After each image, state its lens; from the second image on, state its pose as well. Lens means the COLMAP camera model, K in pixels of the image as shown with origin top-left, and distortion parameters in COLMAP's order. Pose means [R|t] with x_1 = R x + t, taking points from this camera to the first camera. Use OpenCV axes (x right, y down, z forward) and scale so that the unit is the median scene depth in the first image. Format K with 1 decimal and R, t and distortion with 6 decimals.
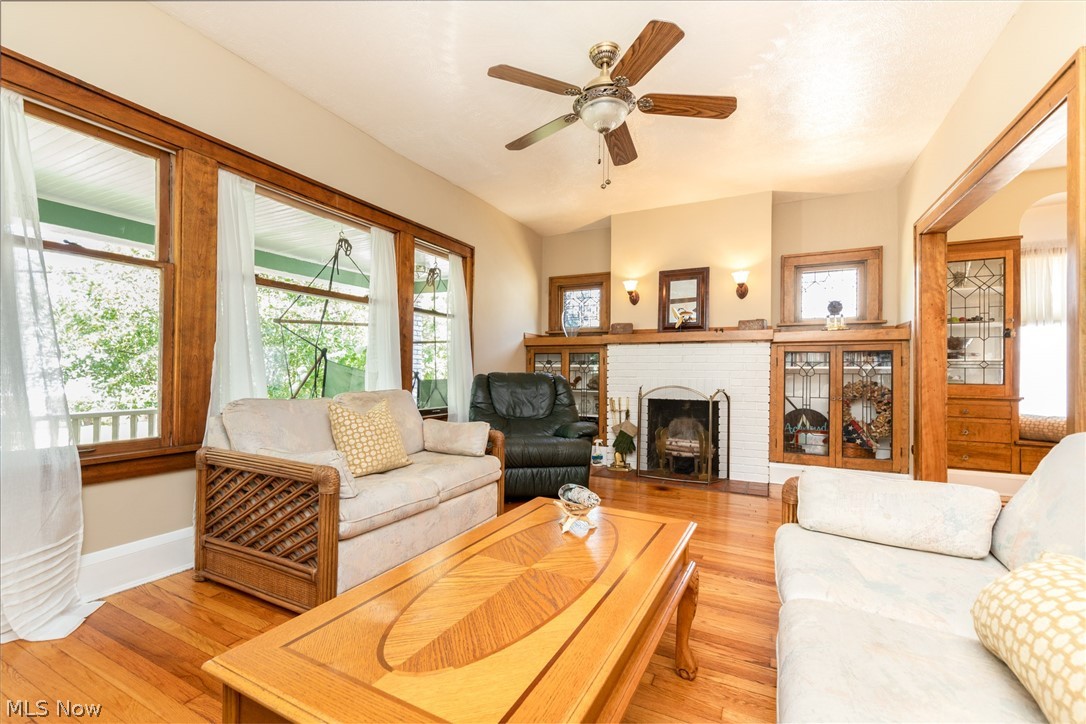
lens RADIAL K [[477.3, 0, 540.7], [0, 477.3, 362.0], [0, 0, 1]] dist [0.001489, 0.000030]
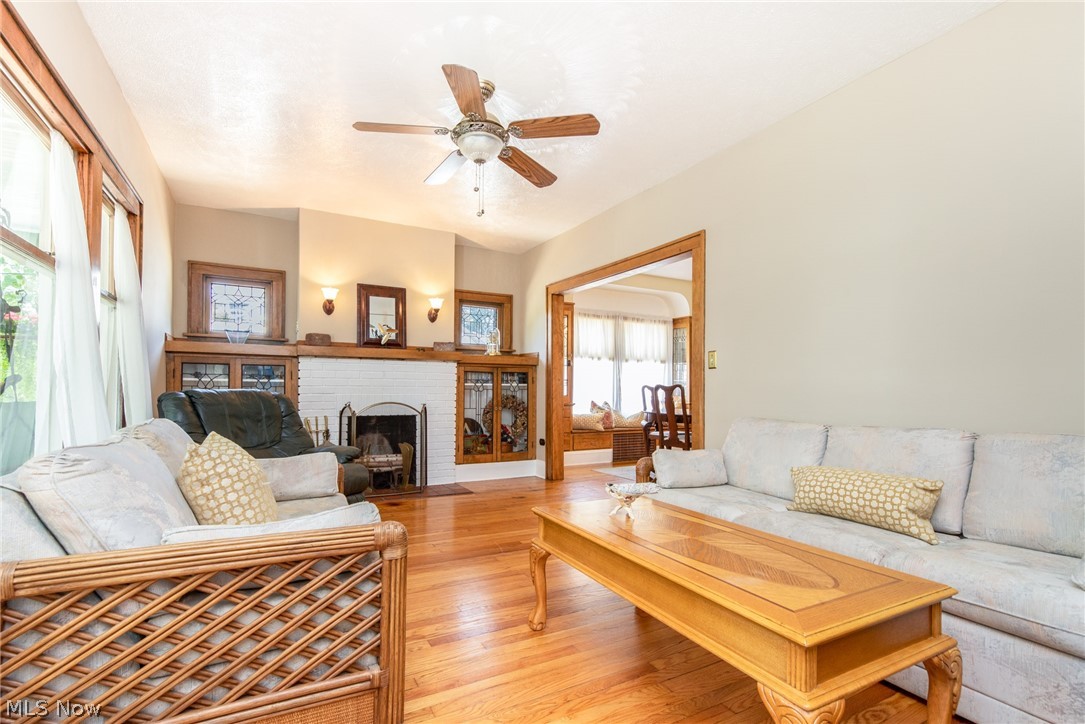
lens RADIAL K [[490.0, 0, 526.0], [0, 490.0, 376.3], [0, 0, 1]] dist [0.001438, 0.000139]
pose [[0.570871, 0.017561, 0.820852, -0.388407], [-0.019259, 0.999783, -0.007995, -0.001213], [-0.820814, -0.011245, 0.571085, 0.162741]]
